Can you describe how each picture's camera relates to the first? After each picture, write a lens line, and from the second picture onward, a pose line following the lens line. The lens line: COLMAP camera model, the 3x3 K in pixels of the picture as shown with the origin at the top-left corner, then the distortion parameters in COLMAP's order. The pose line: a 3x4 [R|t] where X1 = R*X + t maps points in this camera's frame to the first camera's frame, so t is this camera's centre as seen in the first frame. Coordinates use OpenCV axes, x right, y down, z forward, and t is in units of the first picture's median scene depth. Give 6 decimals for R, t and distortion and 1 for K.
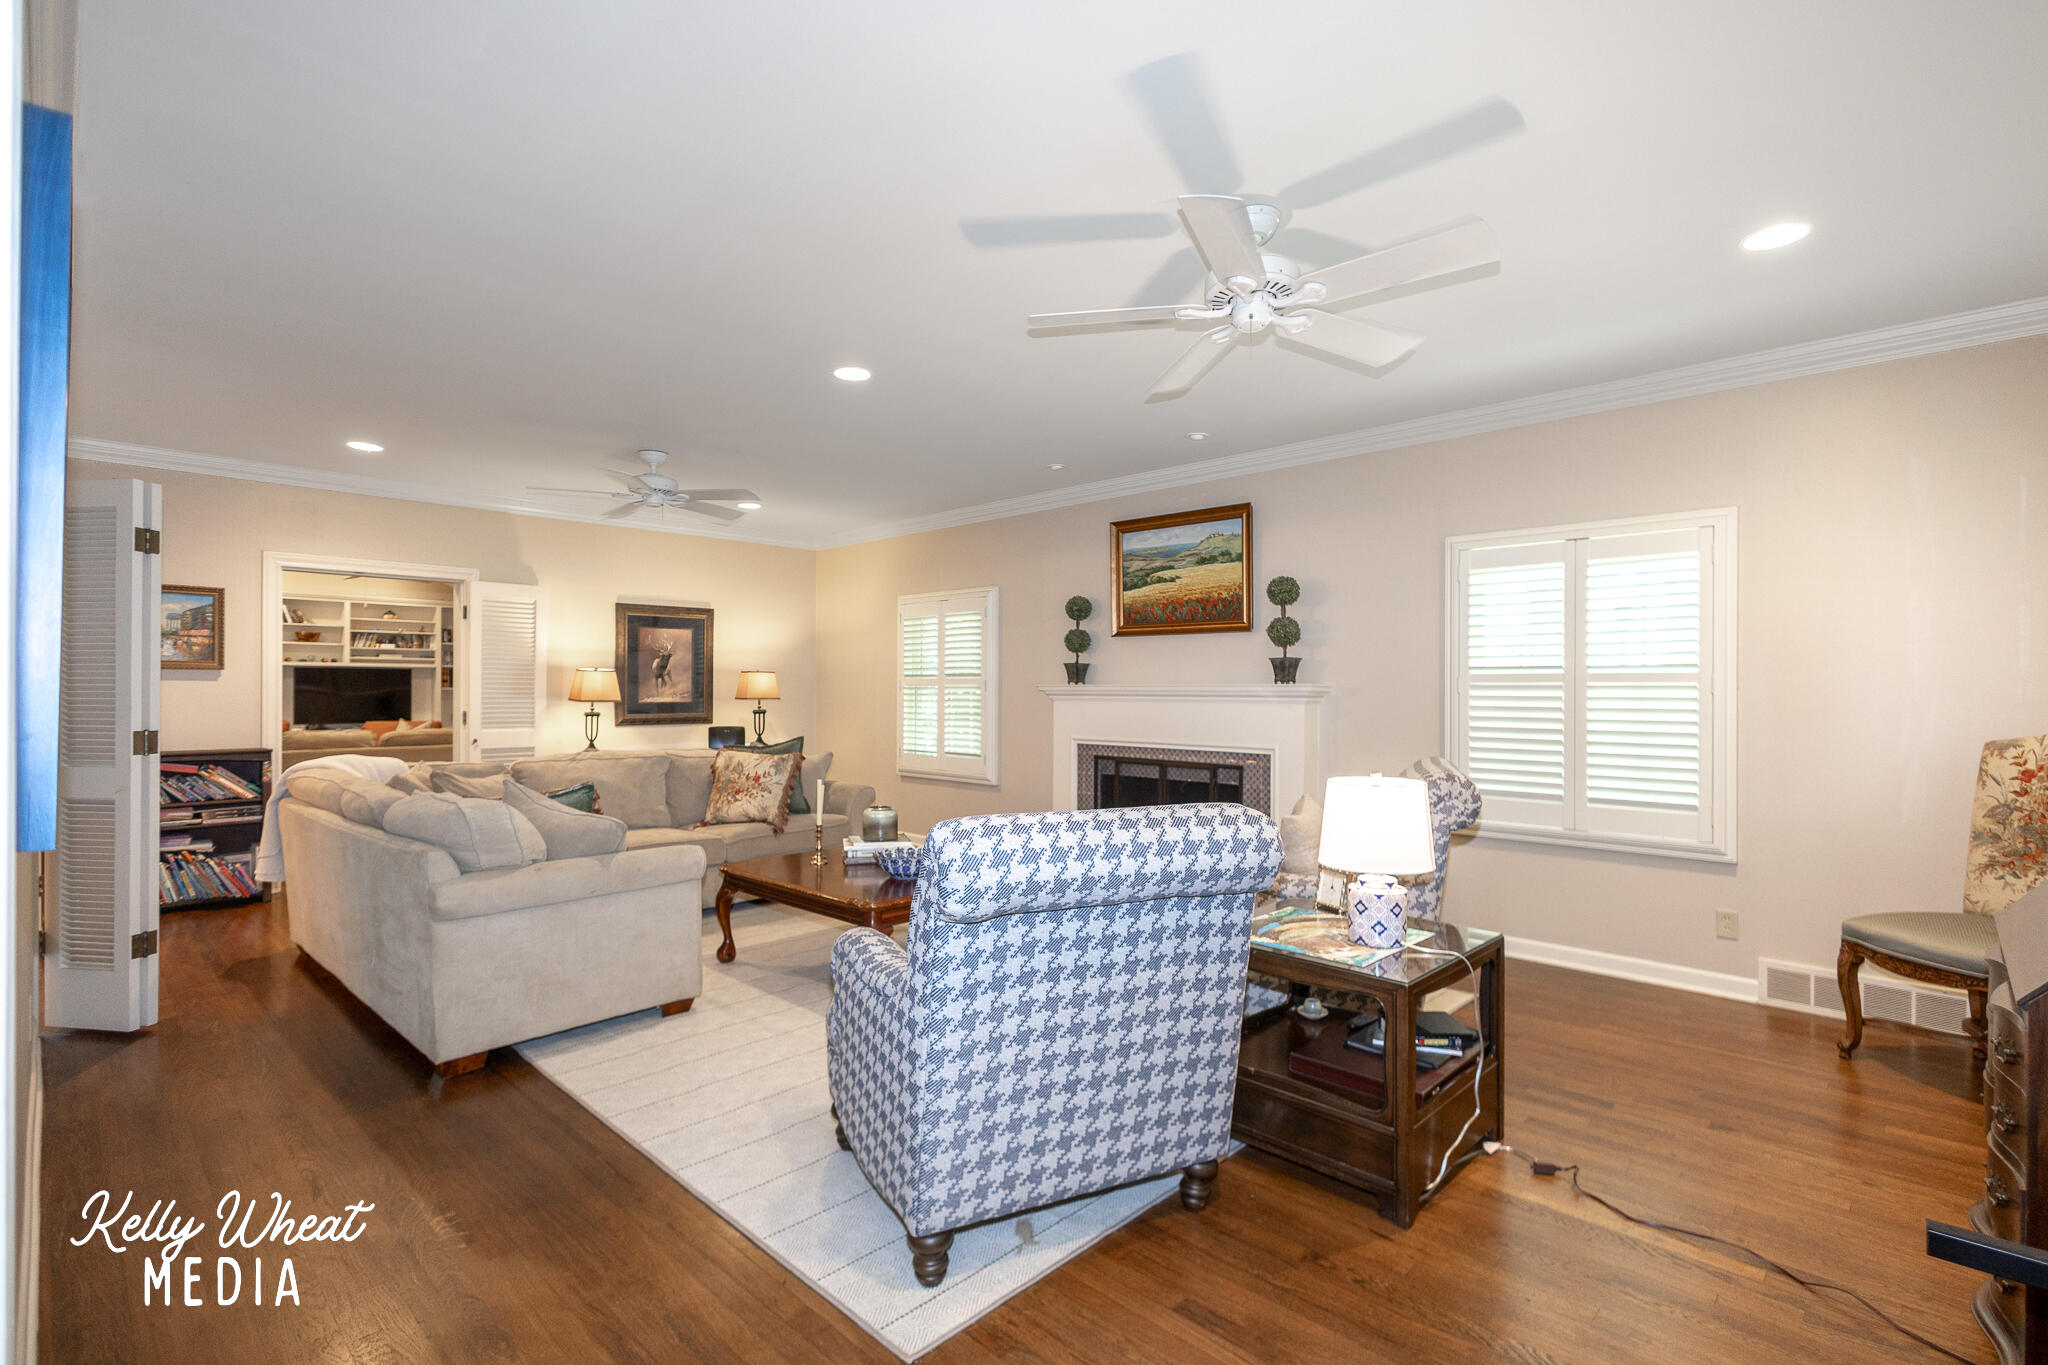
lens RADIAL K [[938.2, 0, 1032.7], [0, 938.2, 678.0], [0, 0, 1]] dist [0.008557, -0.002054]
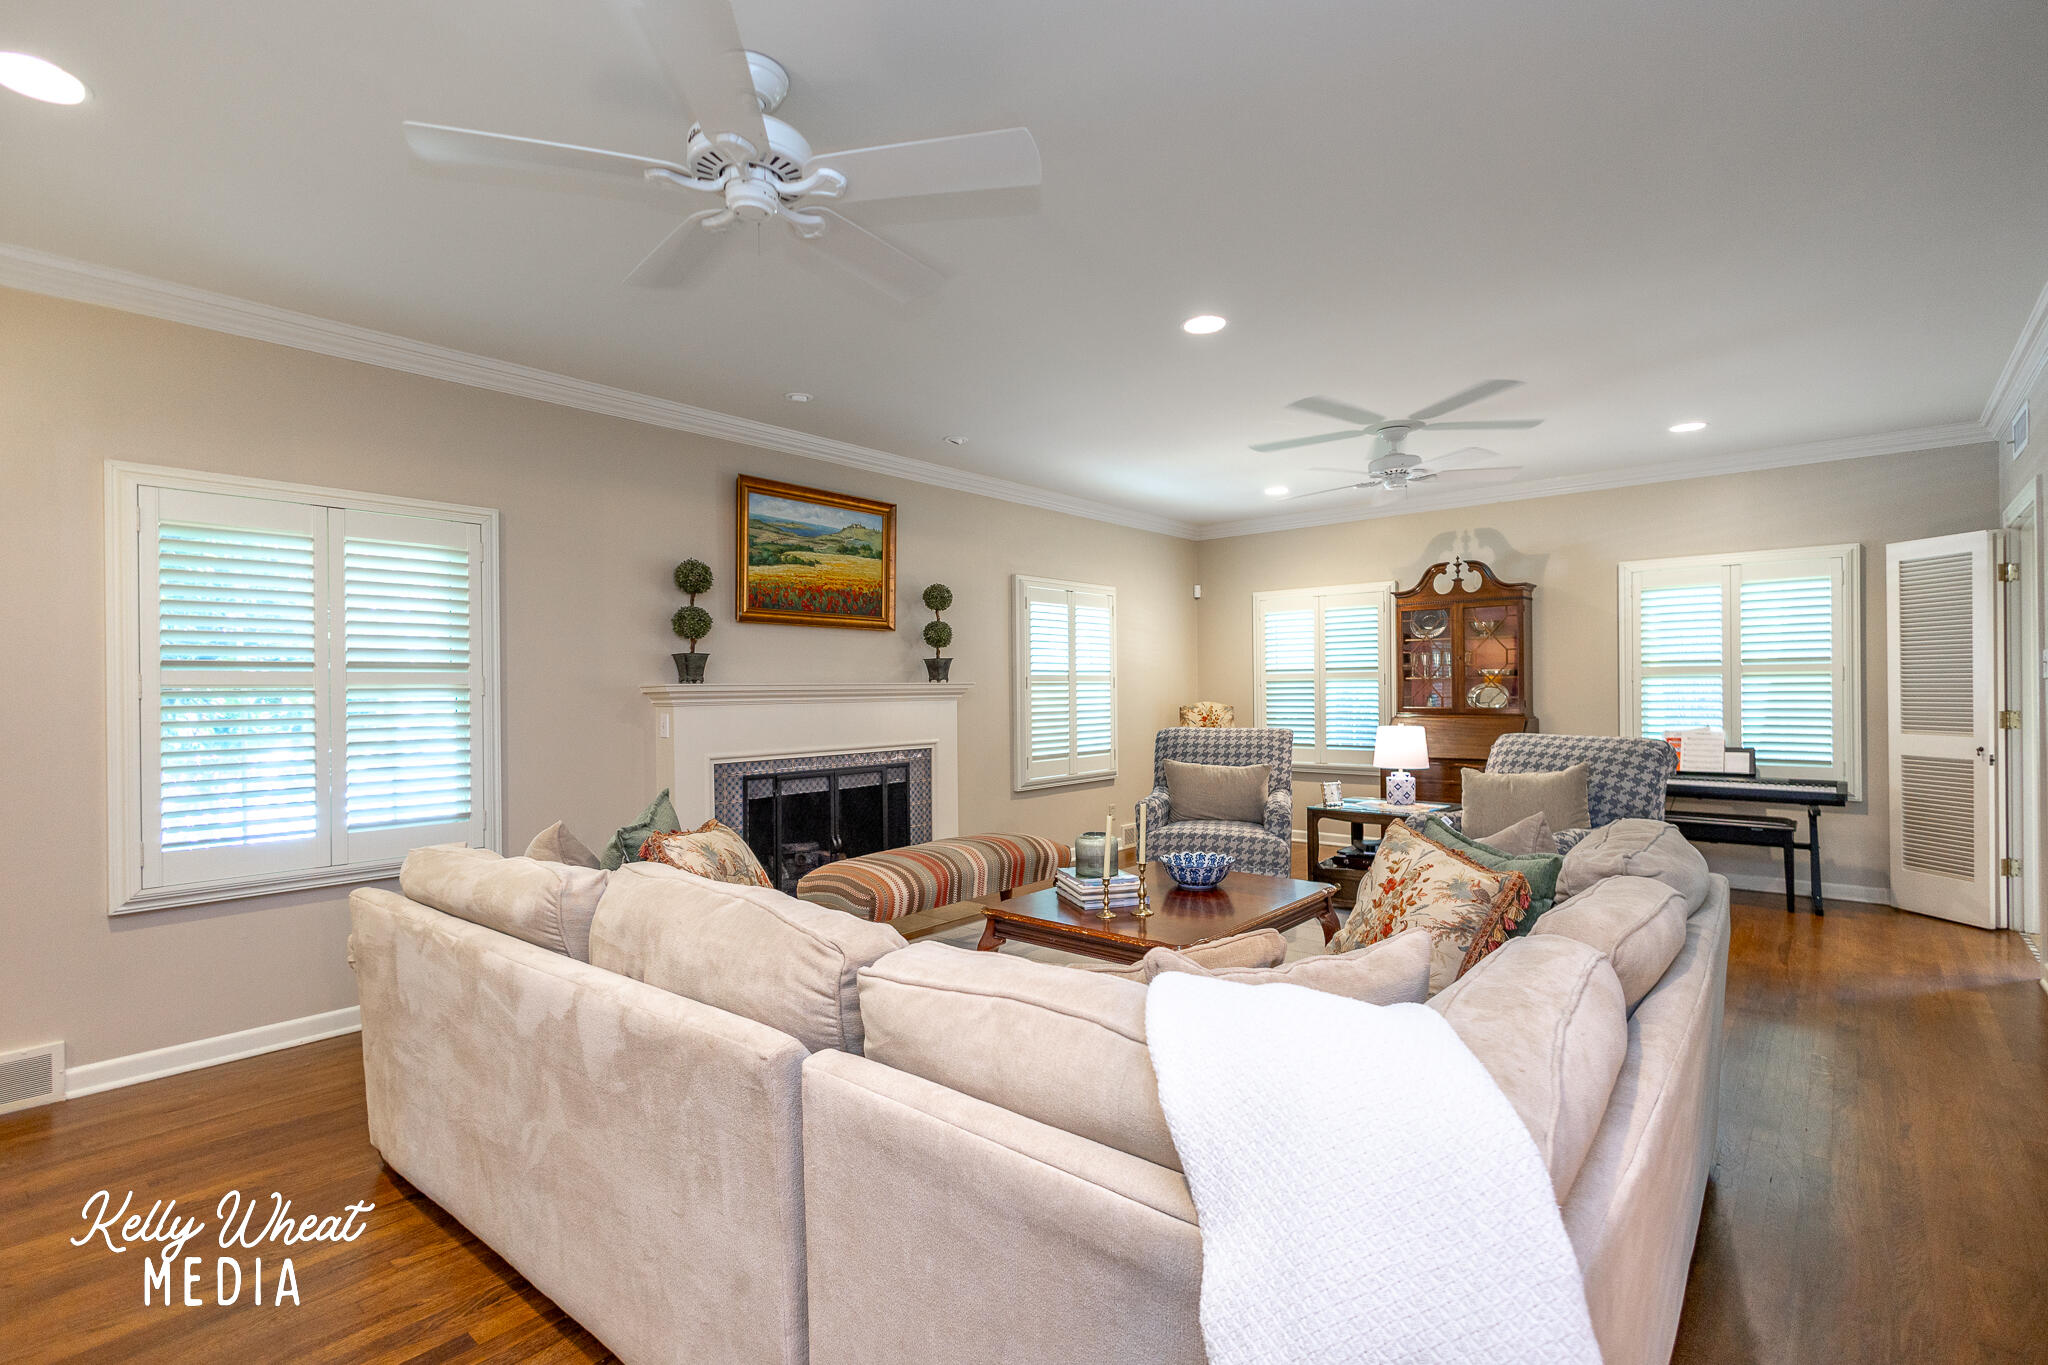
lens RADIAL K [[938.2, 0, 1021.8], [0, 938.2, 682.6], [0, 0, 1]] dist [0.008557, -0.002054]
pose [[-0.045696, -0.000057, 0.998955, -0.718126], [-0.002881, 0.999996, -0.000074, 0.005800], [-0.998951, -0.002882, -0.045696, 0.823628]]
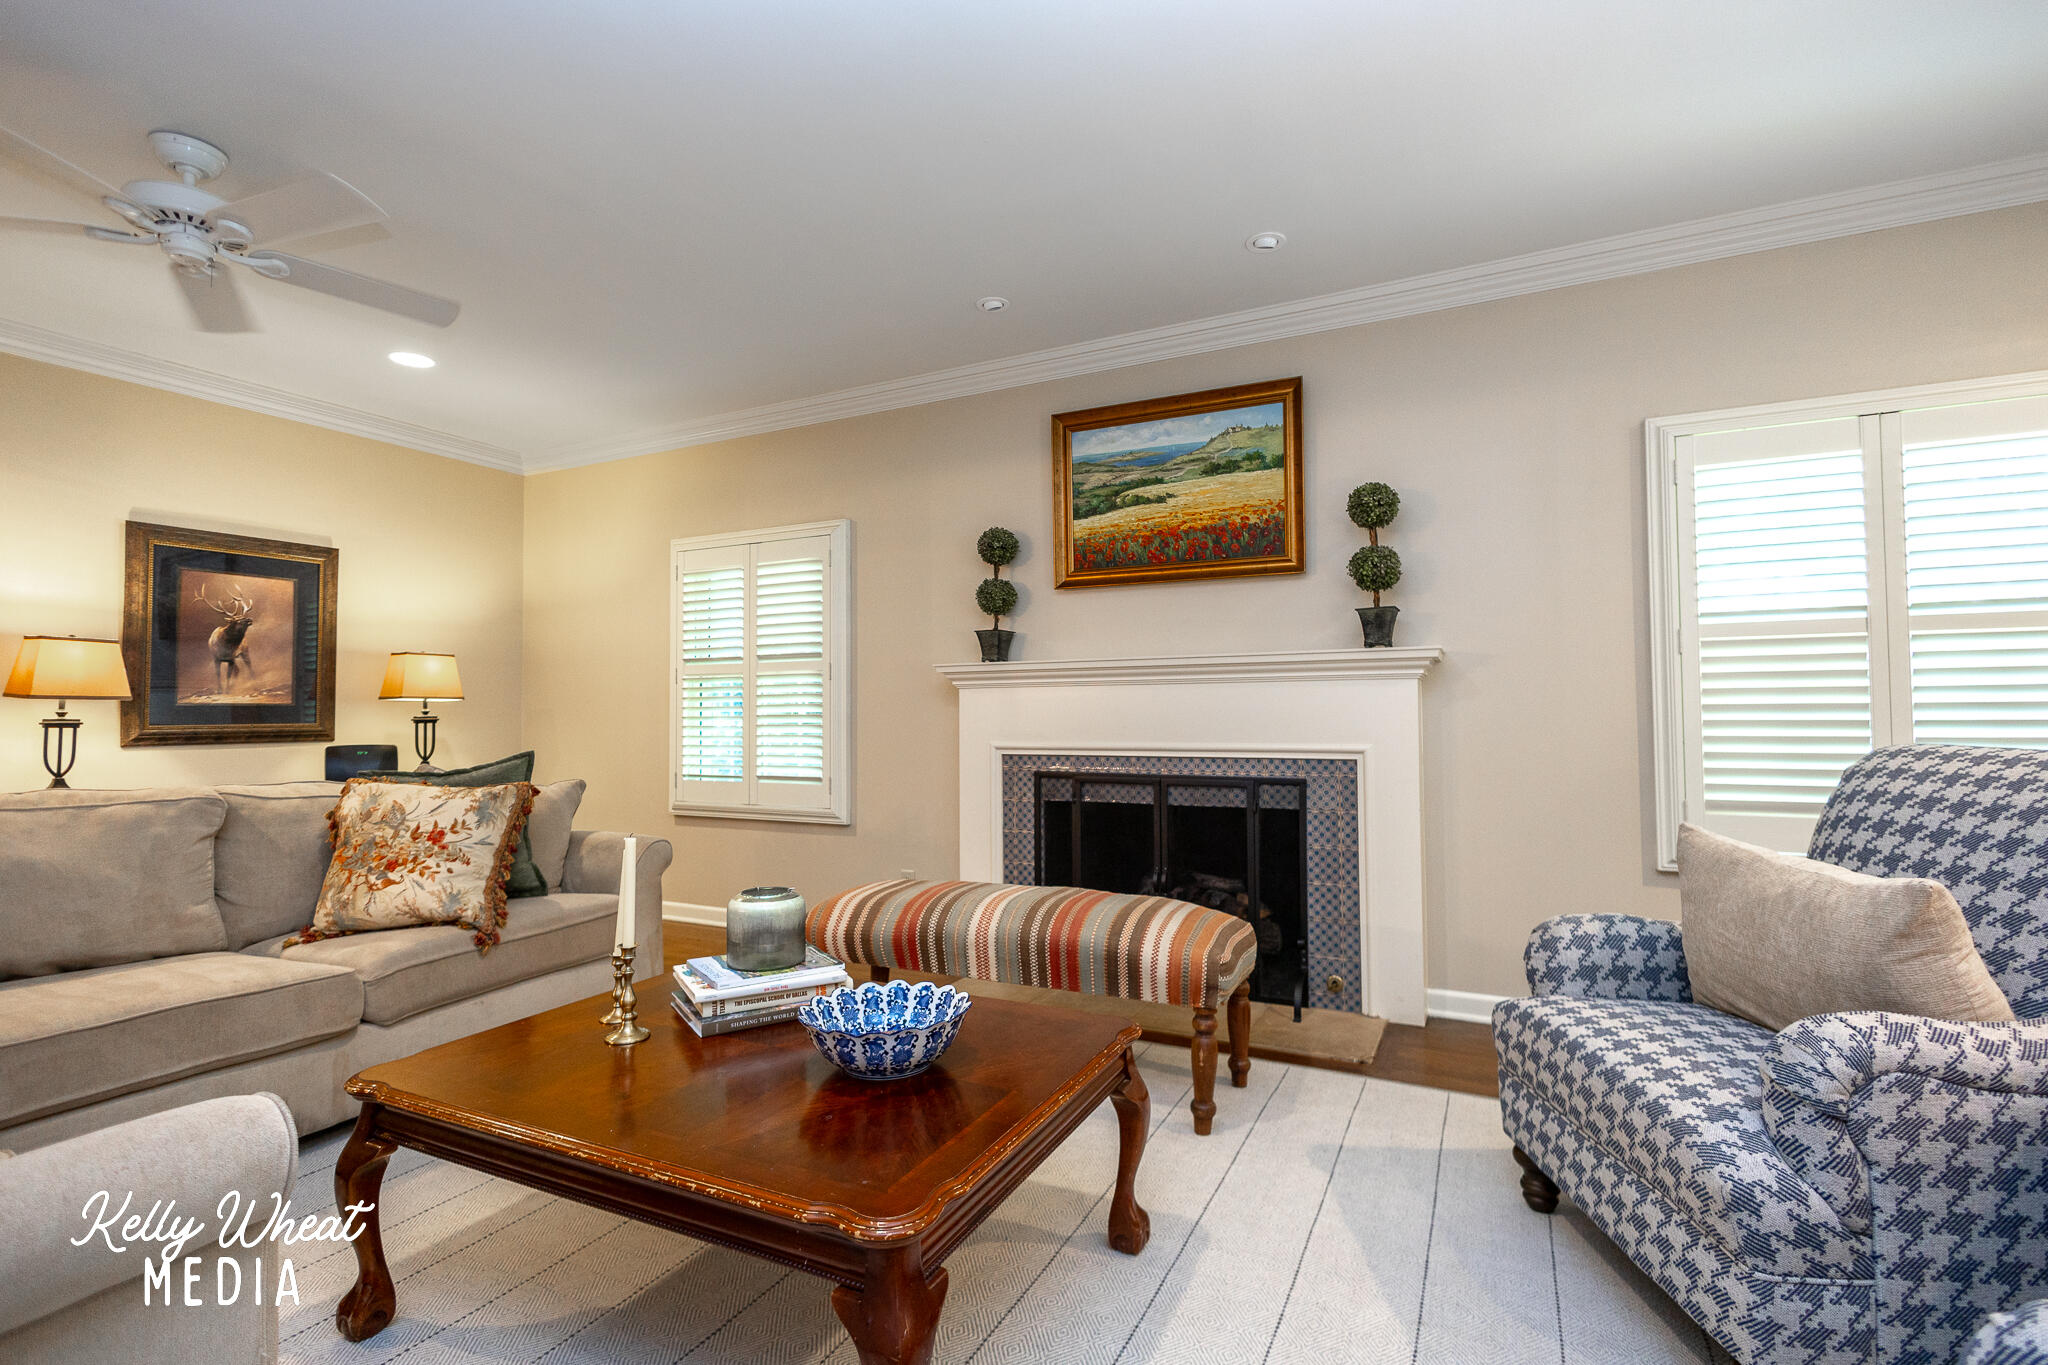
lens RADIAL K [[938.2, 0, 1026.7], [0, 938.2, 681.7], [0, 0, 1]] dist [0.008557, -0.002054]
pose [[0.954066, -0.000017, 0.299596, -0.133701], [0.007029, 0.999726, -0.022327, 0.035823], [-0.299514, 0.023407, 0.953805, 0.395777]]
